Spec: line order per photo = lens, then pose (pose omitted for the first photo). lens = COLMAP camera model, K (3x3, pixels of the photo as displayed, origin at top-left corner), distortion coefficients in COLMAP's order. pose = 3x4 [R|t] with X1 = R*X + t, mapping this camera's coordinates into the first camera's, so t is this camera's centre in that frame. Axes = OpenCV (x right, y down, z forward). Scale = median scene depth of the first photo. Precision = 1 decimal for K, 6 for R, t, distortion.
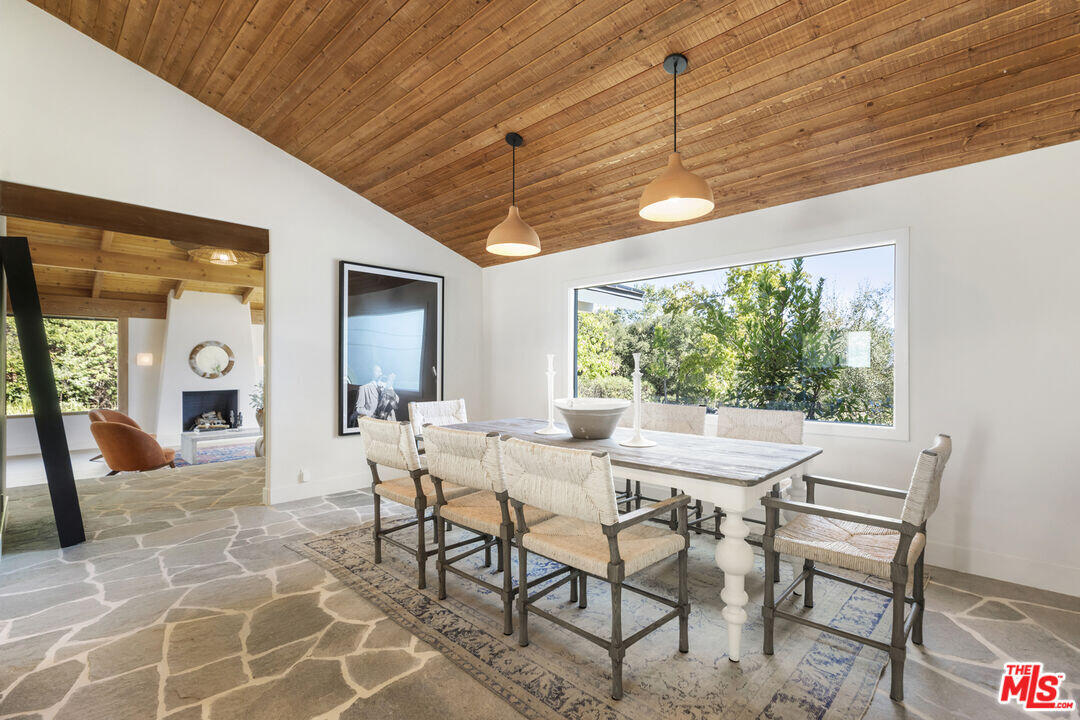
lens RADIAL K [[501.2, 0, 541.7], [0, 501.2, 360.3], [0, 0, 1]] dist [0.002028, 0.000294]
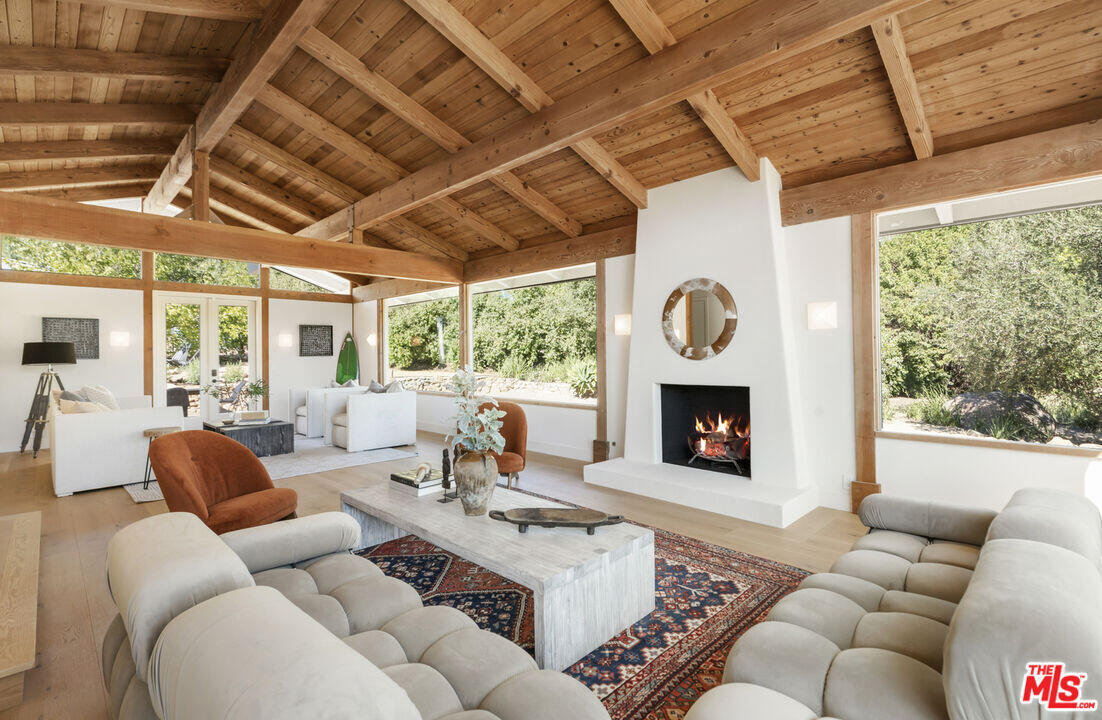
lens RADIAL K [[511.3, 0, 549.8], [0, 511.3, 355.6], [0, 0, 1]] dist [-0.000691, -0.000011]
pose [[-0.022616, -0.004589, -0.999734, -0.175925], [0.007969, 0.999957, -0.004771, 0.035291], [0.999712, -0.008074, -0.022578, 0.896877]]
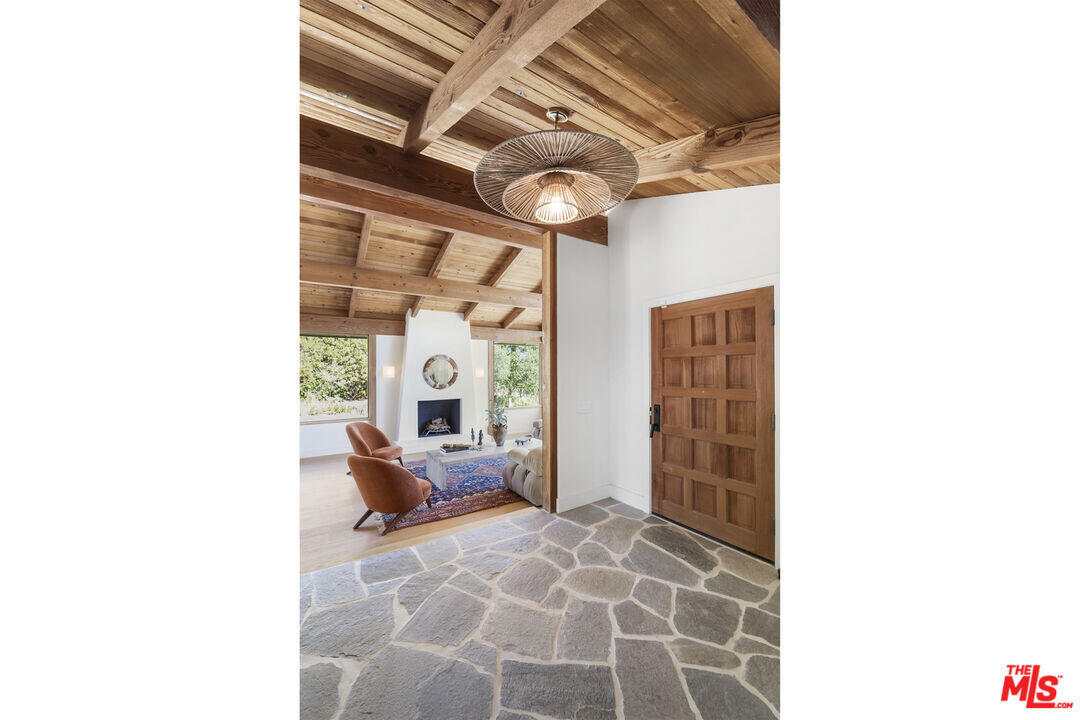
lens RADIAL K [[344.5, 0, 537.6], [0, 344.5, 366.3], [0, 0, 1]] dist [-0.000163, -0.000001]
pose [[0.974449, 0.000631, -0.224609, -0.287354], [-0.000384, 0.999999, 0.001143, -0.014842], [0.224610, -0.001028, 0.974448, 0.318549]]
